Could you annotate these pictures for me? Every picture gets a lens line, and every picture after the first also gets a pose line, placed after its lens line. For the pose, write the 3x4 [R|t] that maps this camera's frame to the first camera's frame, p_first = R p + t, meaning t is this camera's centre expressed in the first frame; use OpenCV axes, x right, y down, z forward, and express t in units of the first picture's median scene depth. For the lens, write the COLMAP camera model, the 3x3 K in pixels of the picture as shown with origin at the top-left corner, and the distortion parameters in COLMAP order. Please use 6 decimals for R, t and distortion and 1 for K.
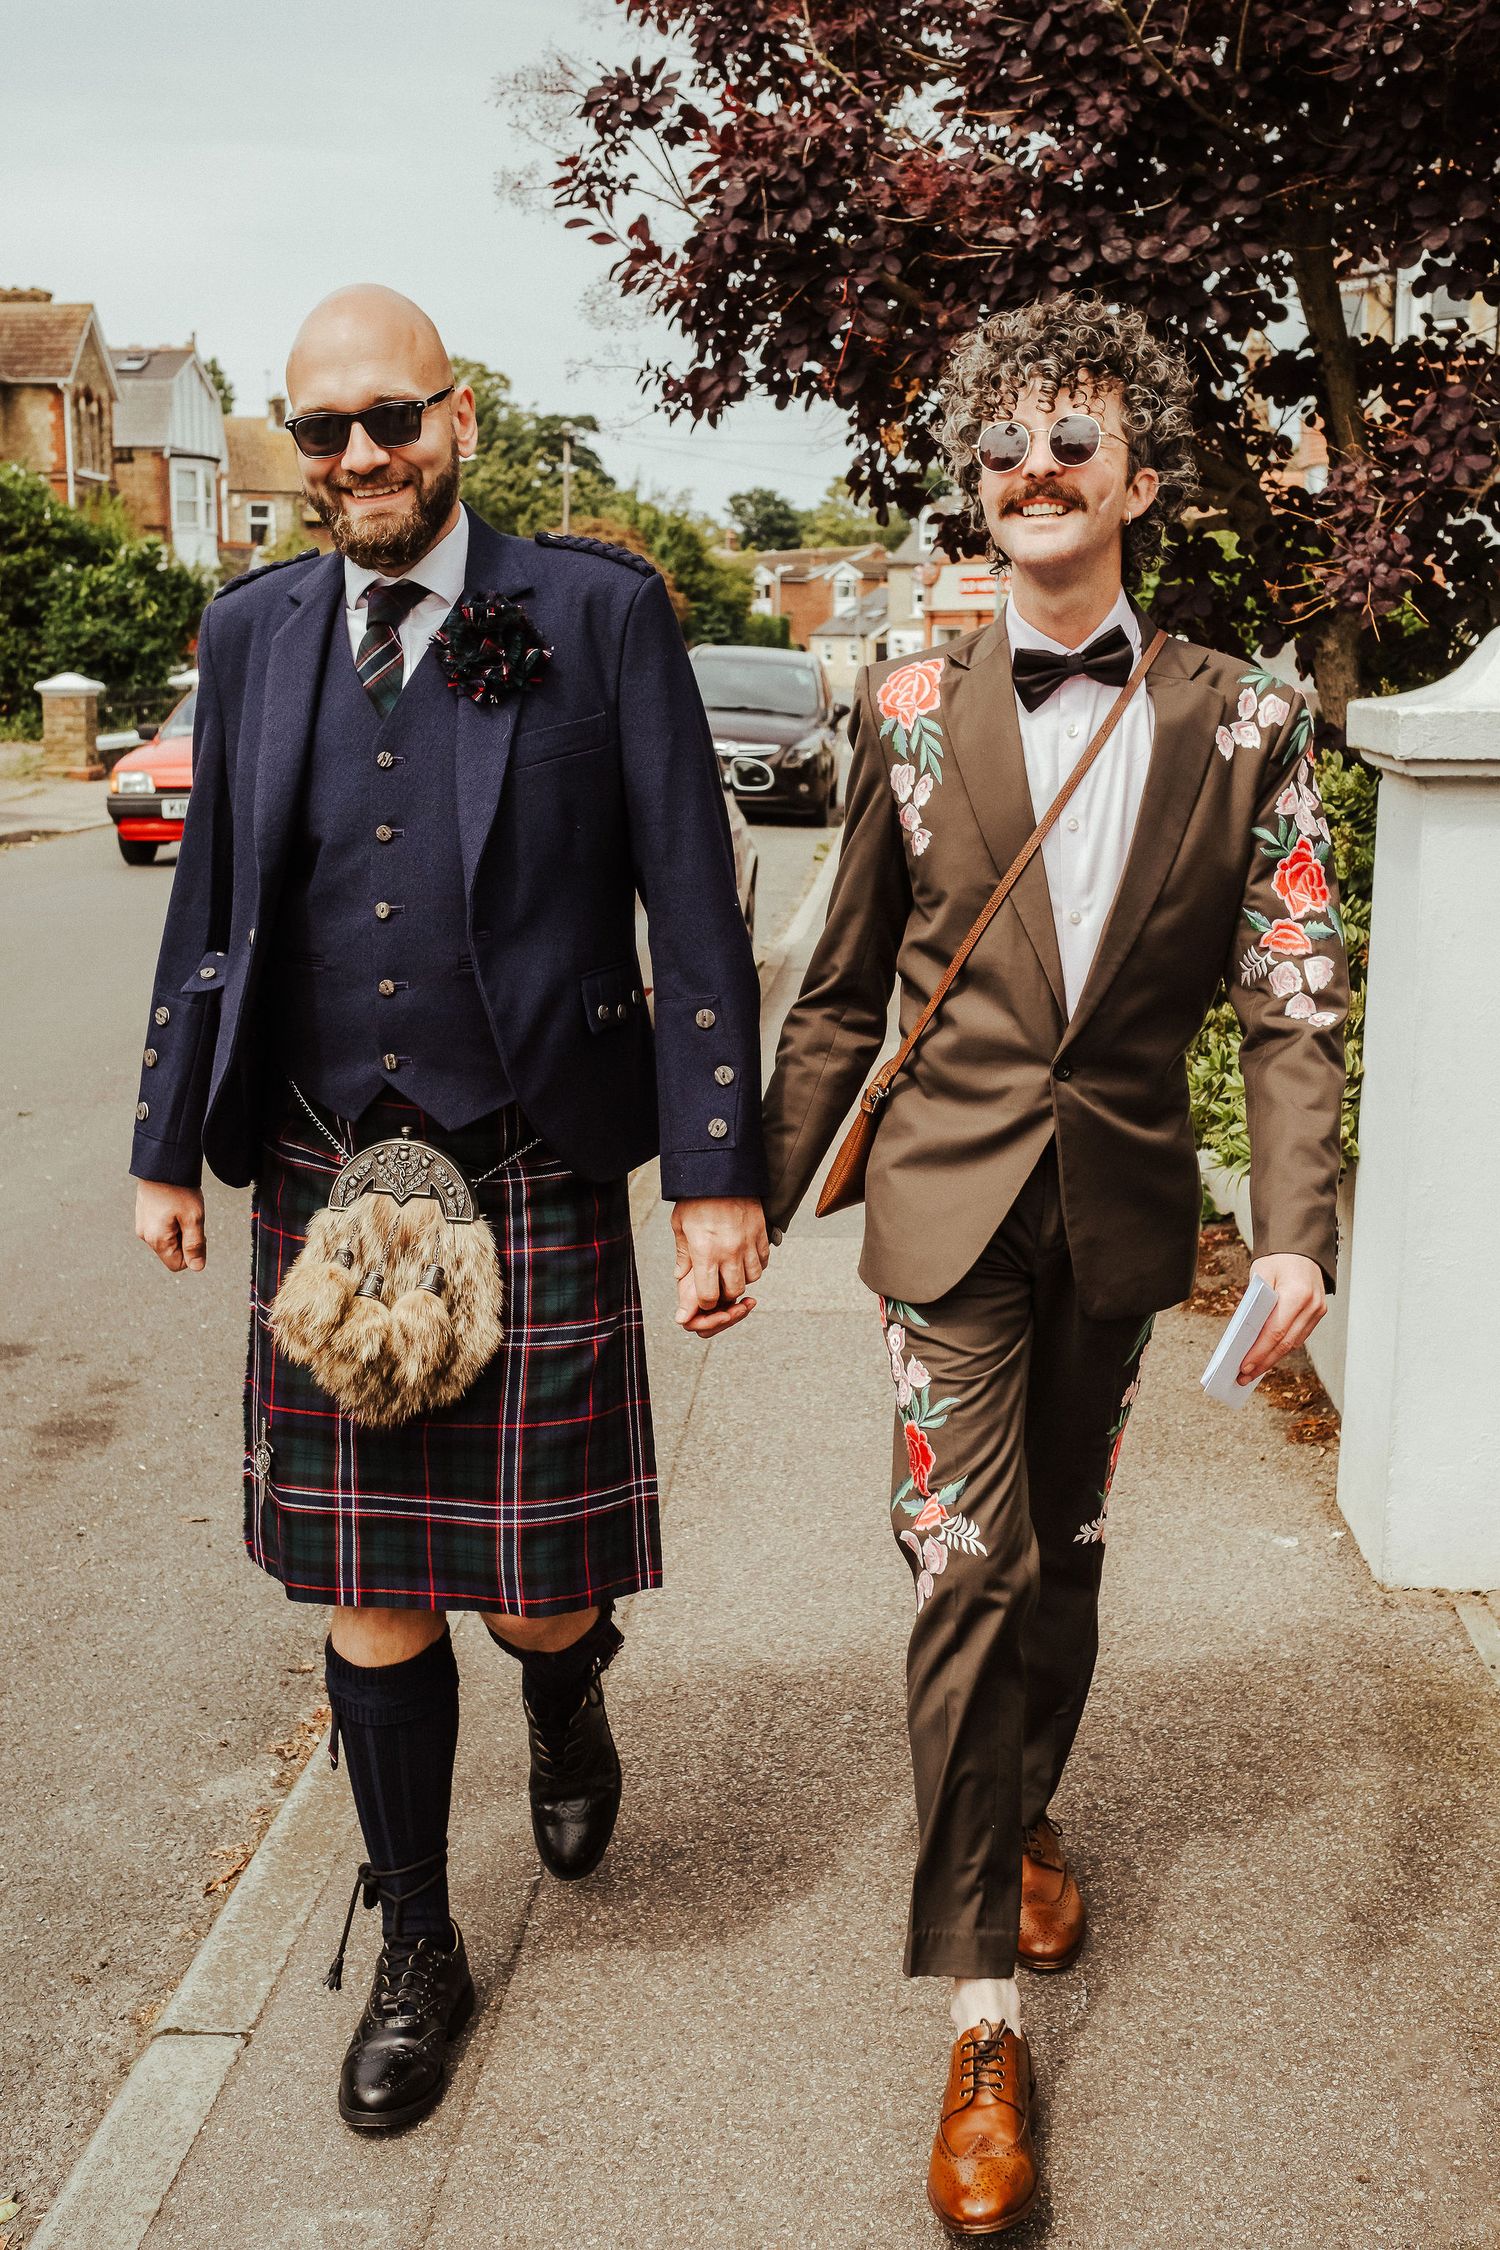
lens RADIAL K [[2780.2, 0, 750.0], [0, 2780.2, 1125.0], [0, 0, 1]] dist [-0.017228, -0.016659]
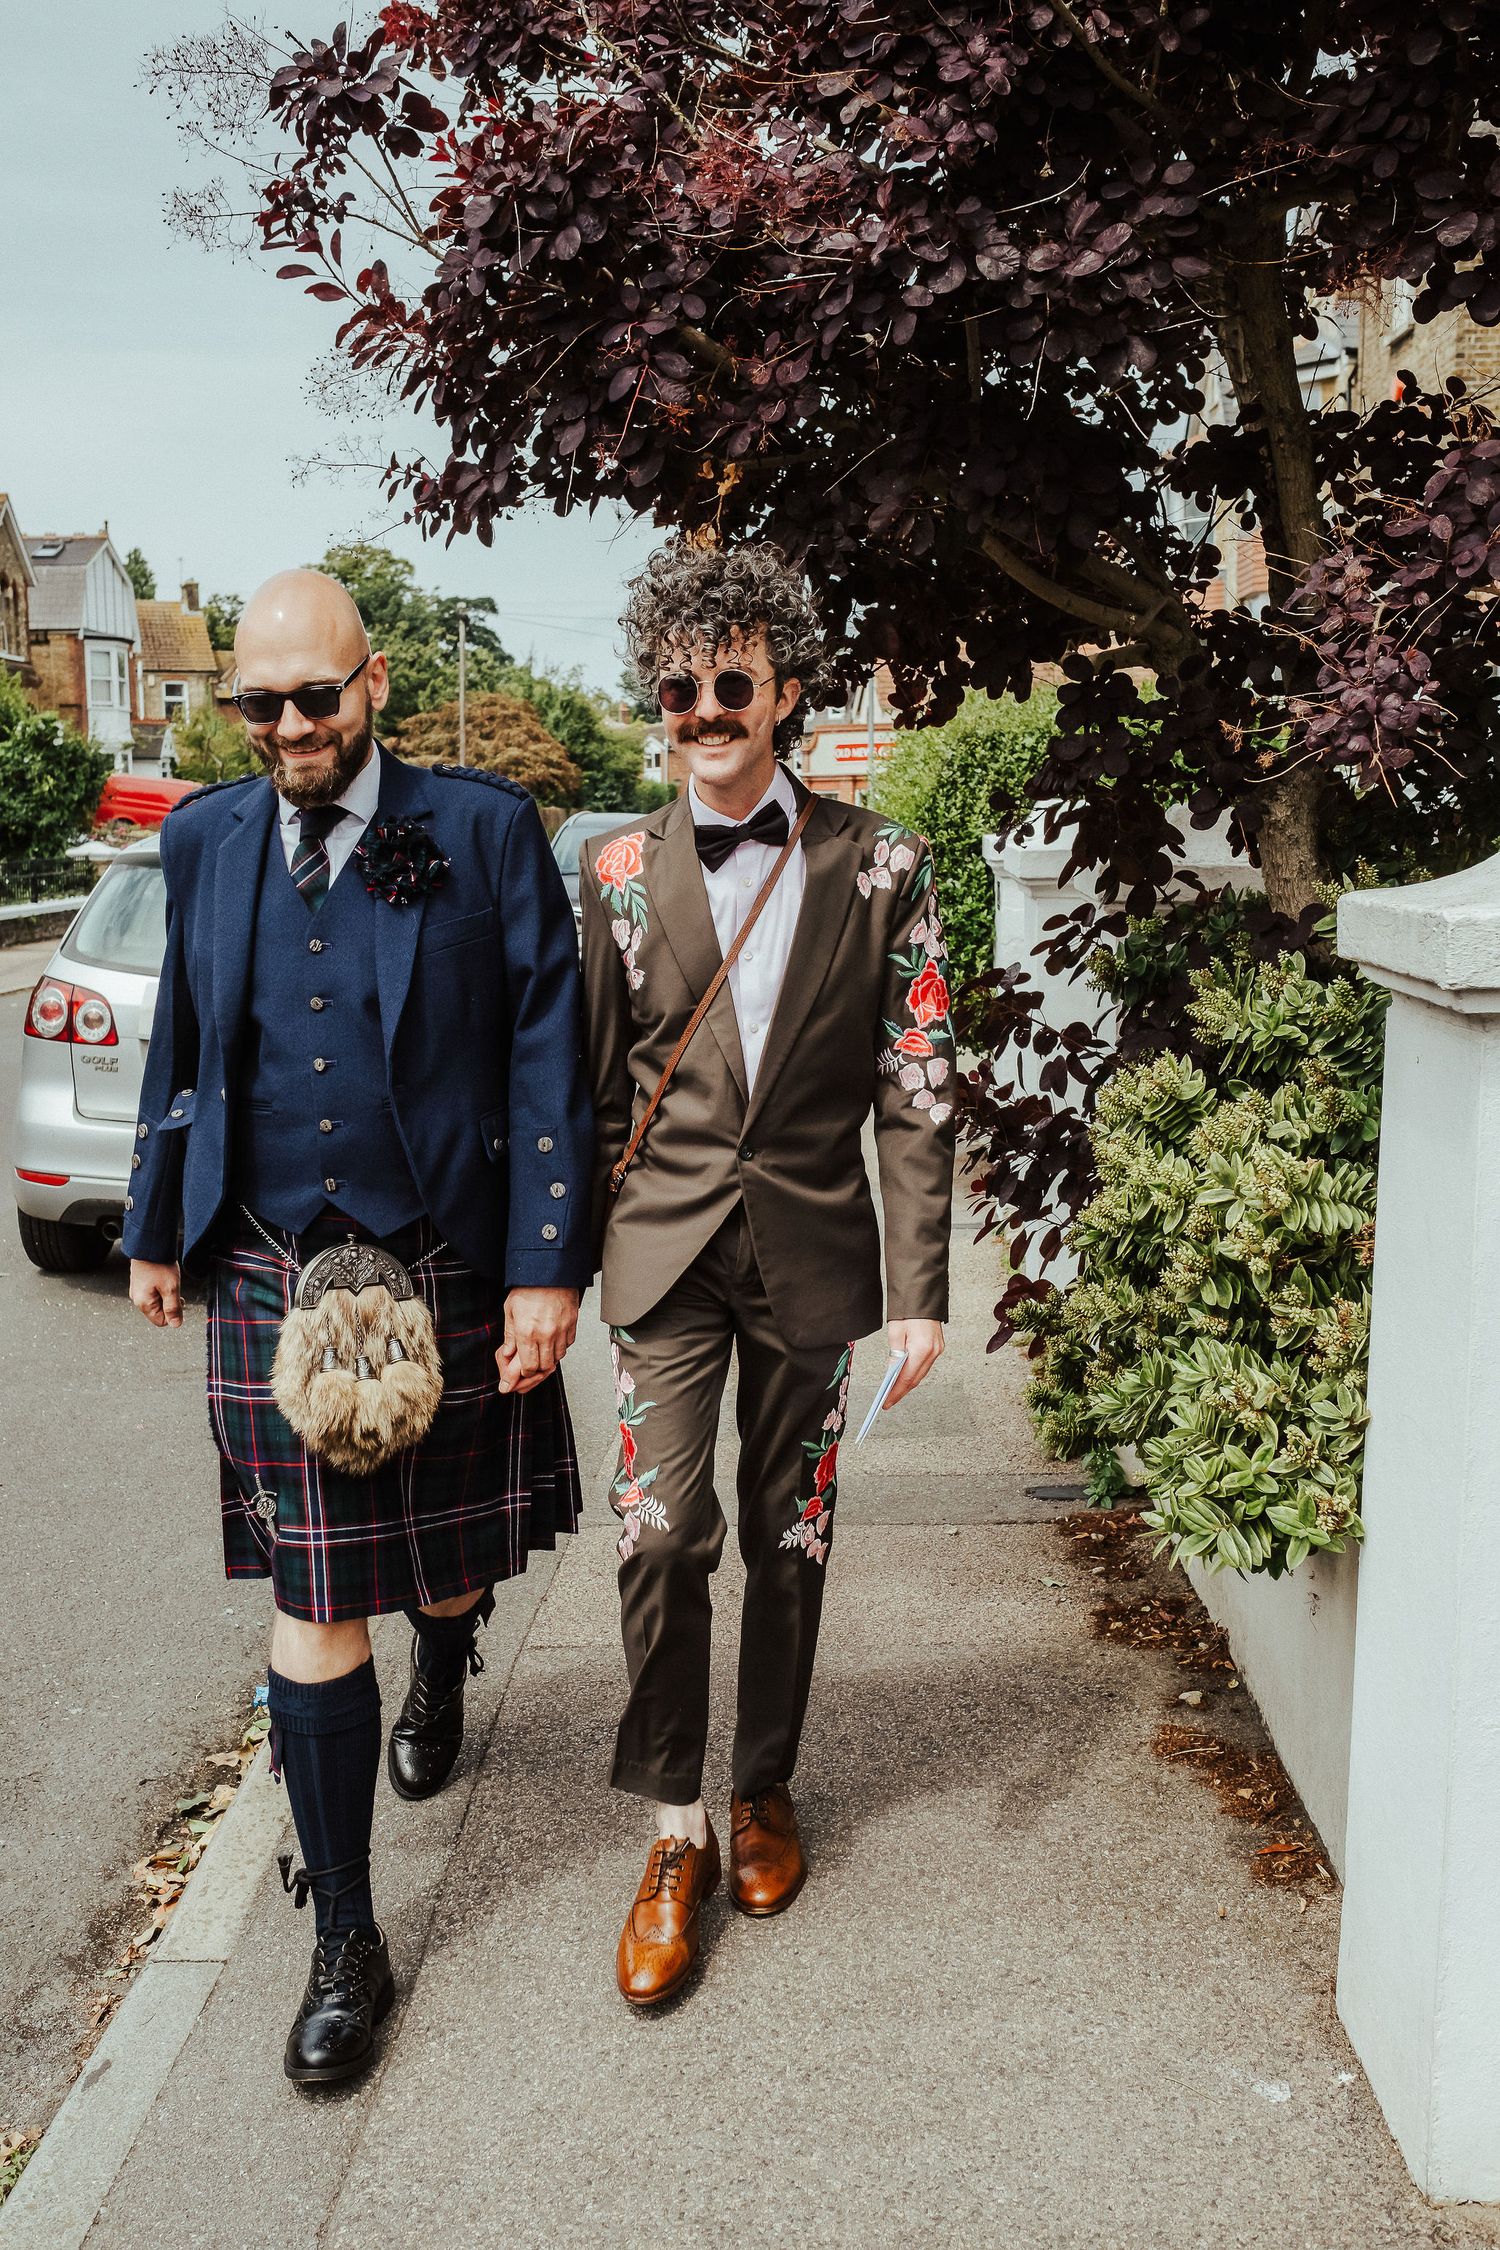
lens RADIAL K [[2142.1, 0, 750.0], [0, 2142.1, 1125.0], [0, 0, 1]] dist [-0.012138, 0.024391]
pose [[0.999623, -0.014942, 0.023048, 0.046508], [0.015473, 0.999615, -0.023017, -0.073126], [-0.022695, 0.023365, 0.999469, 0.404951]]
